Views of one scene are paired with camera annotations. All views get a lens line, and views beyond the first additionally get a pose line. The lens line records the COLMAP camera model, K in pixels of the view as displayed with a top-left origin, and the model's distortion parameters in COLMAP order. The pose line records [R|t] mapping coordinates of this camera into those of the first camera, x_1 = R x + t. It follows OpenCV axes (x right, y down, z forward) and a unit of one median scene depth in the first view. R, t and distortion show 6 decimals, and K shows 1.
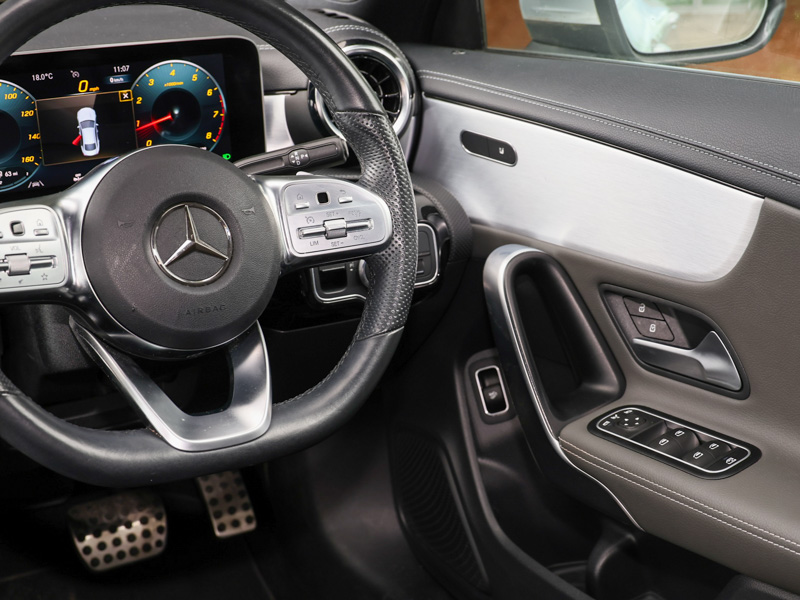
lens RADIAL K [[1288.3, 0, 400.0], [0, 1288.3, 300.0], [0, 0, 1]] dist [0.033256, -0.070271]
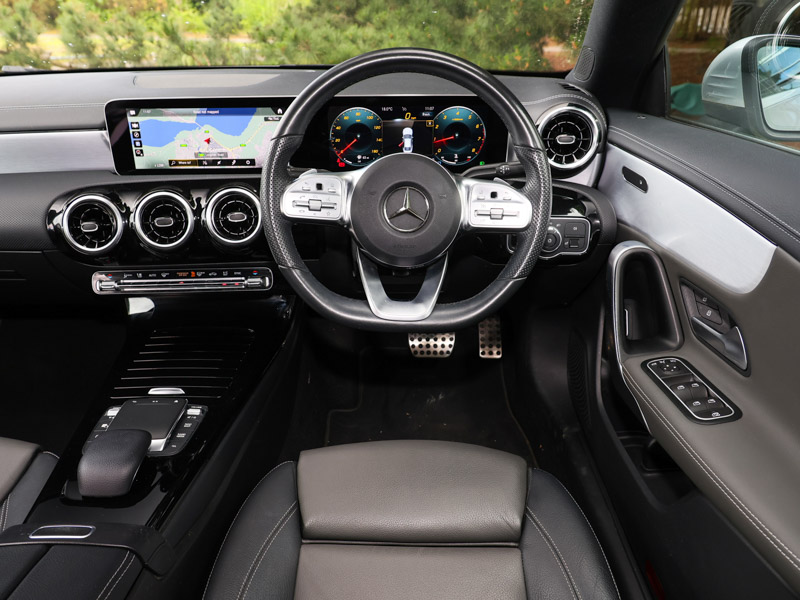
lens RADIAL K [[598.7, 0, 400.0], [0, 598.7, 300.0], [0, 0, 1]] dist [0.003378, 0.001590]
pose [[0.854540, 0.238106, -0.461592, 0.214408], [-0.173605, 0.968555, 0.178223, -0.058344], [0.489513, -0.072164, 0.869005, 0.210221]]
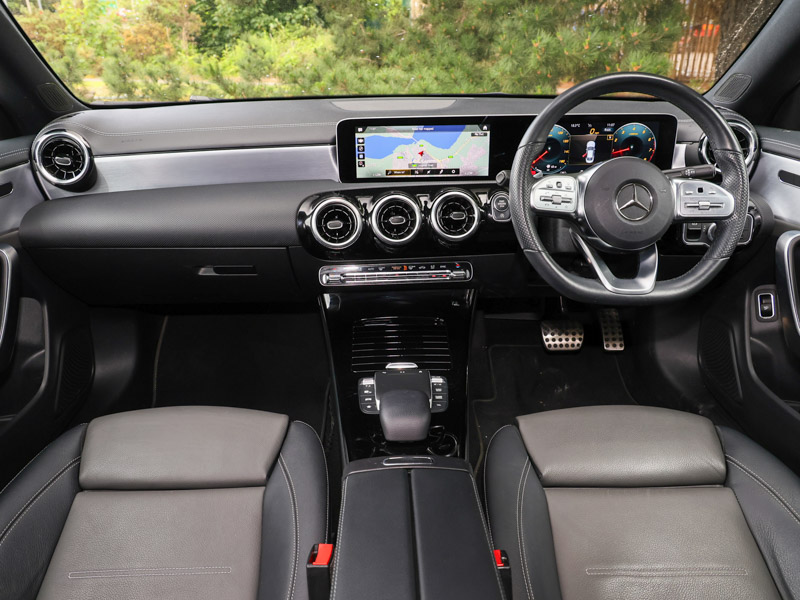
lens RADIAL K [[594.6, 0, 400.0], [0, 594.6, 300.0], [0, 0, 1]] dist [0.002415, -0.000230]
pose [[0.877657, 0.194747, -0.437940, -0.027617], [-0.162592, 0.980522, 0.110184, 0.063357], [0.450868, -0.025499, 0.892226, -0.085889]]
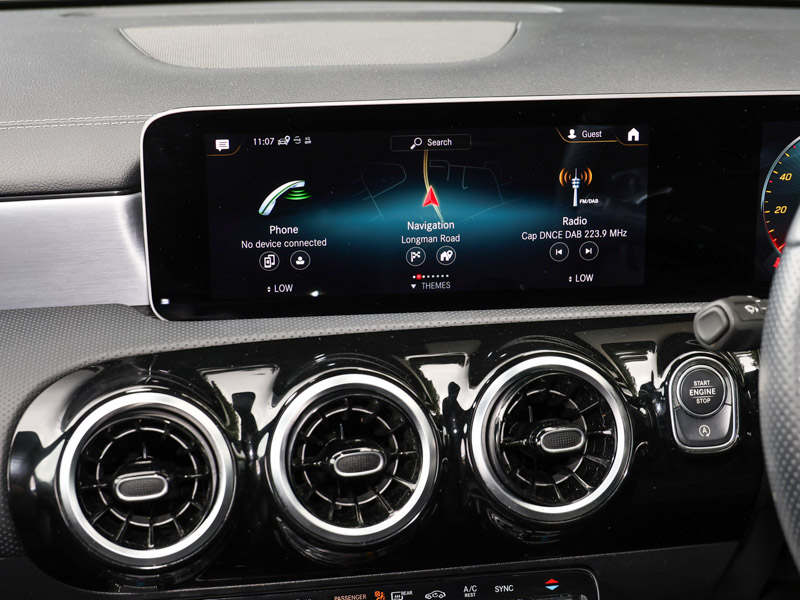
lens RADIAL K [[1492.9, 0, 400.0], [0, 1492.9, 300.0], [0, 0, 1]] dist [-0.000297, -0.058879]
pose [[0.912459, 0.151762, -0.379983, -0.206361], [-0.151624, 0.987968, 0.030488, -0.058107], [0.380037, 0.029796, 0.924491, 0.131684]]
